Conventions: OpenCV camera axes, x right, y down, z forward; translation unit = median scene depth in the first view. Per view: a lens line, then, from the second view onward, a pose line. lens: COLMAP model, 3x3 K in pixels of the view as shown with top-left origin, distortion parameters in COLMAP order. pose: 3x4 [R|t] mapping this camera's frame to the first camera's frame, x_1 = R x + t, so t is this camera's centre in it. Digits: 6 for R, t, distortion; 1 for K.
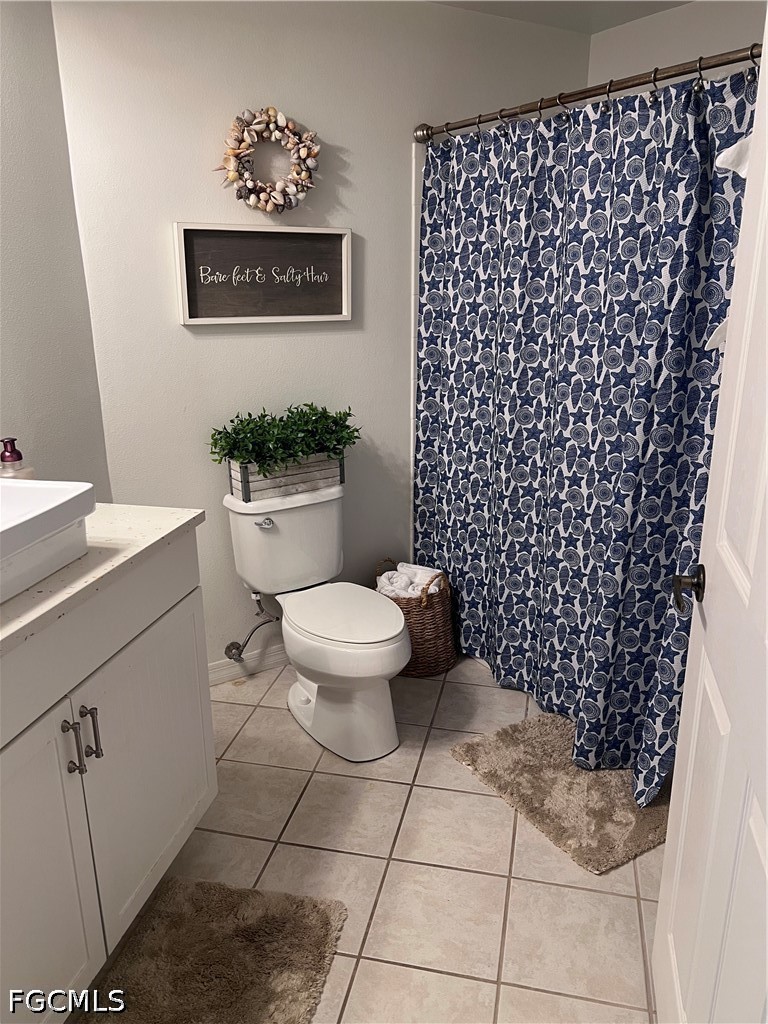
lens RADIAL K [[768.8, 0, 385.6], [0, 768.8, 511.5], [0, 0, 1]] dist [0.039025, -0.046851]
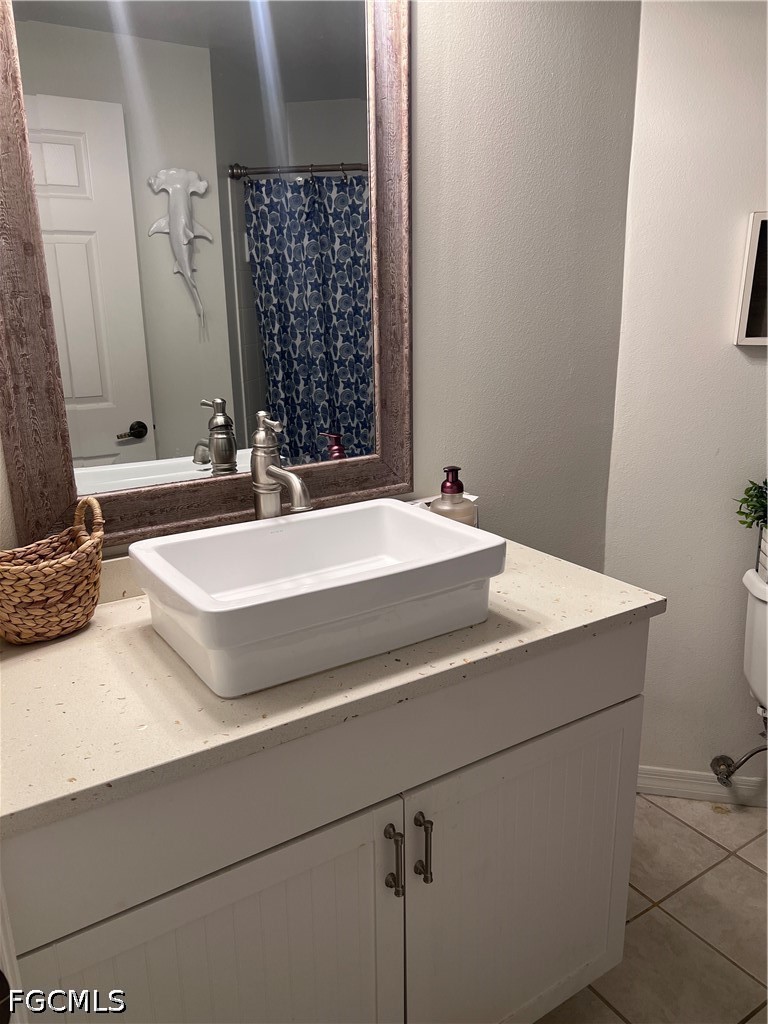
lens RADIAL K [[768.8, 0, 381.0], [0, 768.8, 515.9], [0, 0, 1]] dist [0.039025, -0.046851]
pose [[0.718690, 0.185660, -0.670085, 0.049907], [-0.195716, 0.978745, 0.061268, -0.076665], [0.667218, 0.087114, 0.739751, 0.300816]]
